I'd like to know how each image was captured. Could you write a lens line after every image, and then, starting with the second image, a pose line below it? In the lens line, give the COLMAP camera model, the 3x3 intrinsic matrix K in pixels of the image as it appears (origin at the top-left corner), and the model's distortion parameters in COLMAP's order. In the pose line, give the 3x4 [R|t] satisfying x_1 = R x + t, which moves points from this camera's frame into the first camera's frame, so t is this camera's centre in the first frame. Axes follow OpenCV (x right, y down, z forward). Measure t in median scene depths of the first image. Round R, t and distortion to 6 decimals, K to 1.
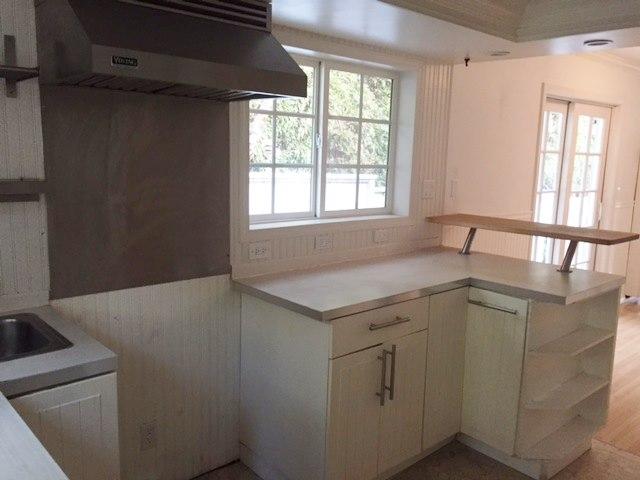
lens RADIAL K [[543.0, 0, 320.0], [0, 543.0, 240.0], [0, 0, 1]] dist [0.004649, 0.000279]
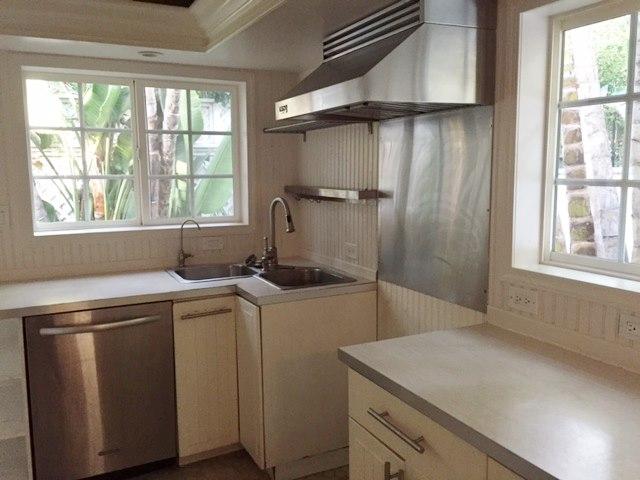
lens RADIAL K [[543.0, 0, 320.0], [0, 543.0, 240.0], [0, 0, 1]] dist [0.004649, 0.000279]
pose [[-0.284844, 0.083092, -0.954966, 0.664400], [-0.159386, 0.978262, 0.132660, -0.113562], [0.945230, 0.189996, -0.265408, 0.950012]]
